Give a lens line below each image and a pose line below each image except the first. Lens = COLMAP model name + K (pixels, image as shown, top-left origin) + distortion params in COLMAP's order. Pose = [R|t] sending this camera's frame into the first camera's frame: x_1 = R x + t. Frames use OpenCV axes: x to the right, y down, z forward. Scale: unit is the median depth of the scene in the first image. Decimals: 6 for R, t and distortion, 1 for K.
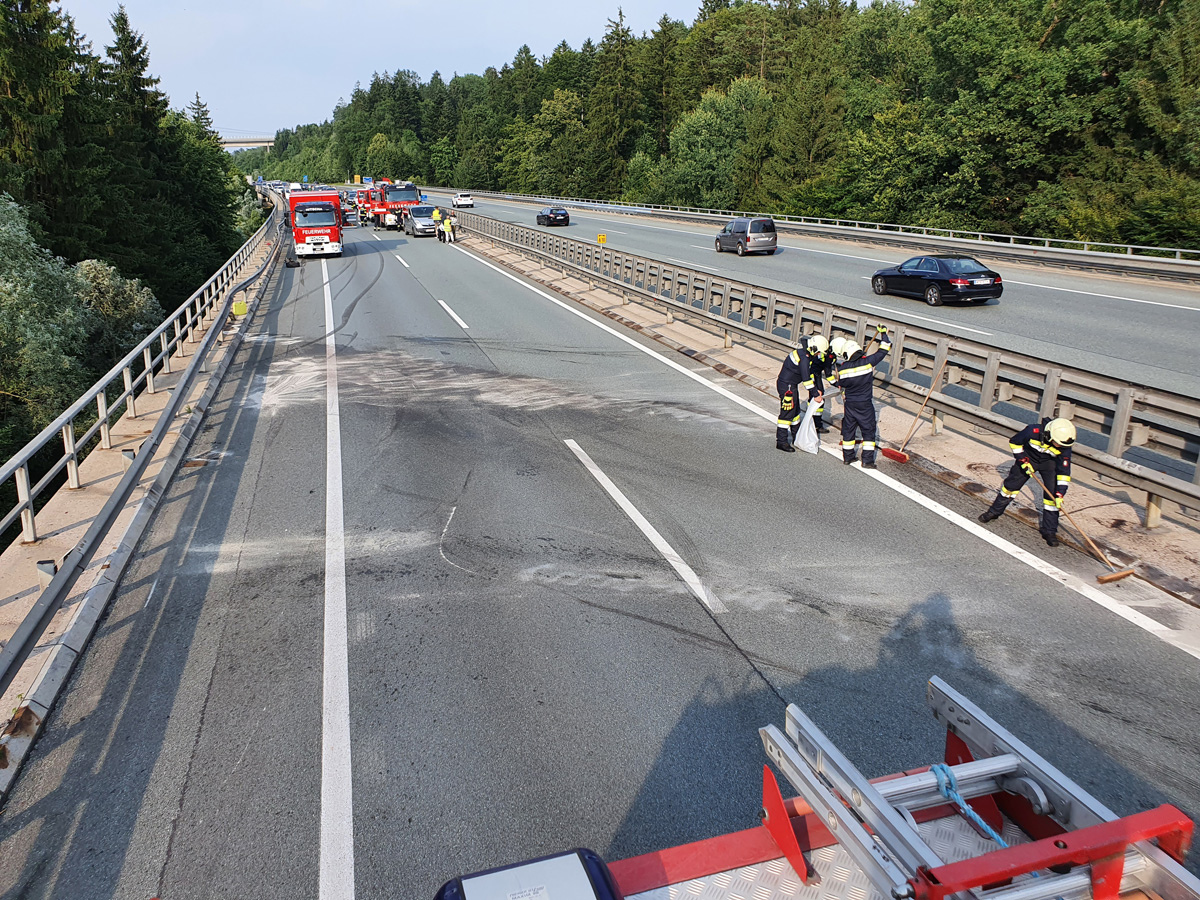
lens RADIAL K [[945.7, 0, 580.2], [0, 945.7, 427.1], [0, 0, 1]] dist [-0.005648, 0.037681]
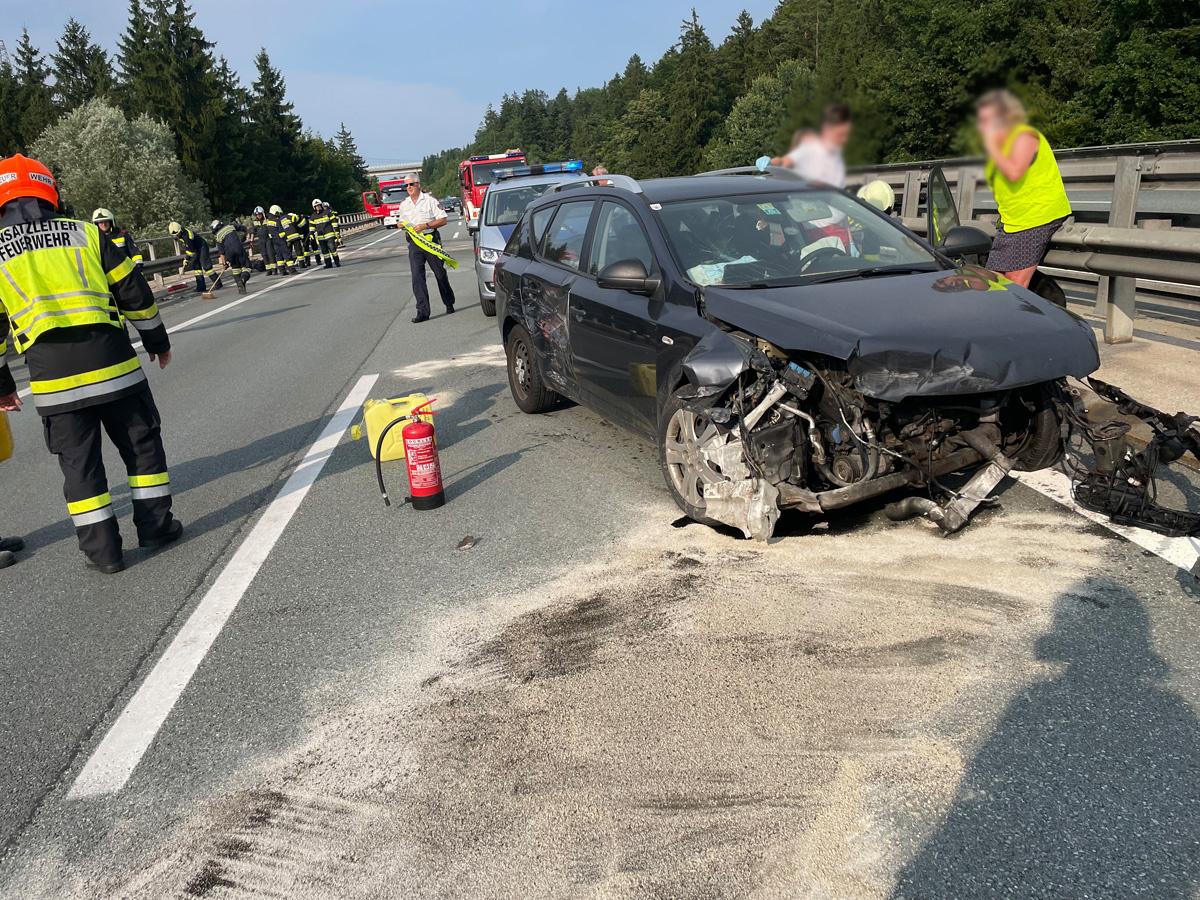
lens RADIAL K [[907.9, 0, 588.0], [0, 907.9, 440.2], [0, 0, 1]] dist [0.077228, -0.093693]
pose [[0.988228, -0.031940, -0.149617, 0.090090], [0.033569, 0.999401, 0.008376, 0.064896], [0.149260, -0.013300, 0.988709, -0.121501]]
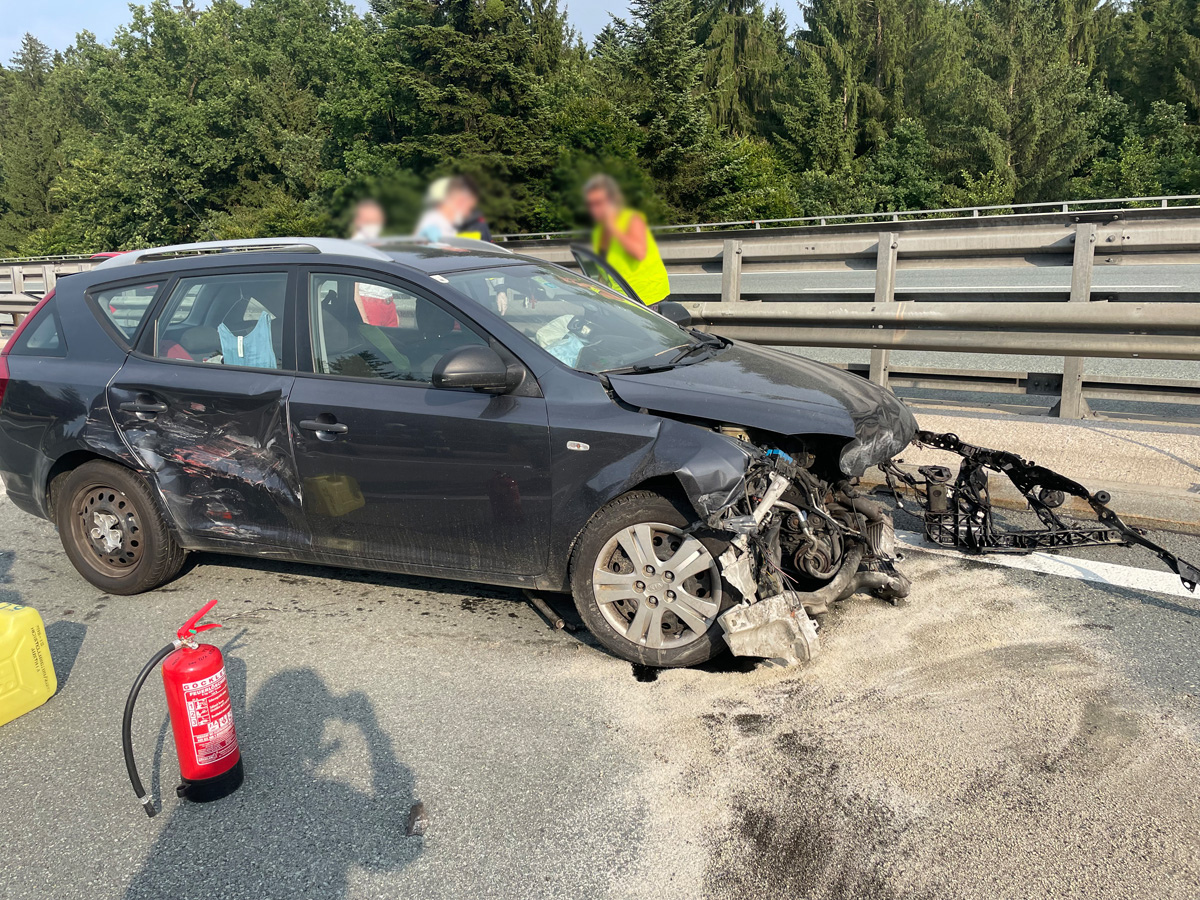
lens RADIAL K [[907.9, 0, 598.6], [0, 907.9, 454.5], [0, 0, 1]] dist [0.077228, -0.093693]
pose [[0.784952, -0.184317, 0.591505, 0.066971], [0.207913, 0.977724, 0.028756, 0.059807], [-0.583629, 0.100410, 0.805788, -0.103973]]
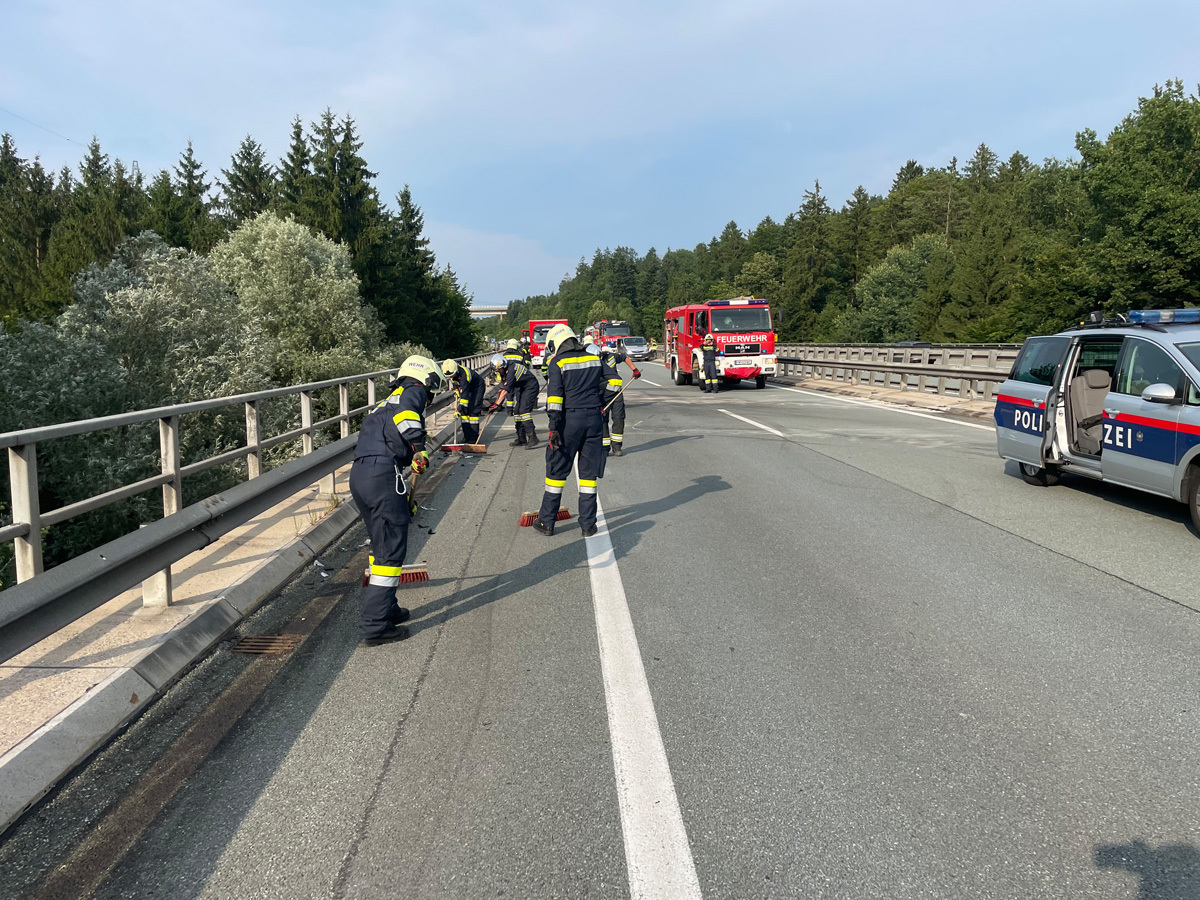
lens RADIAL K [[907.9, 0, 609.8], [0, 907.9, 460.3], [0, 0, 1]] dist [0.077228, -0.093693]
pose [[0.982534, 0.030820, -0.183516, 0.014949], [-0.055152, 0.990110, -0.129001, 0.052388], [0.177725, 0.136869, 0.974516, -0.077064]]
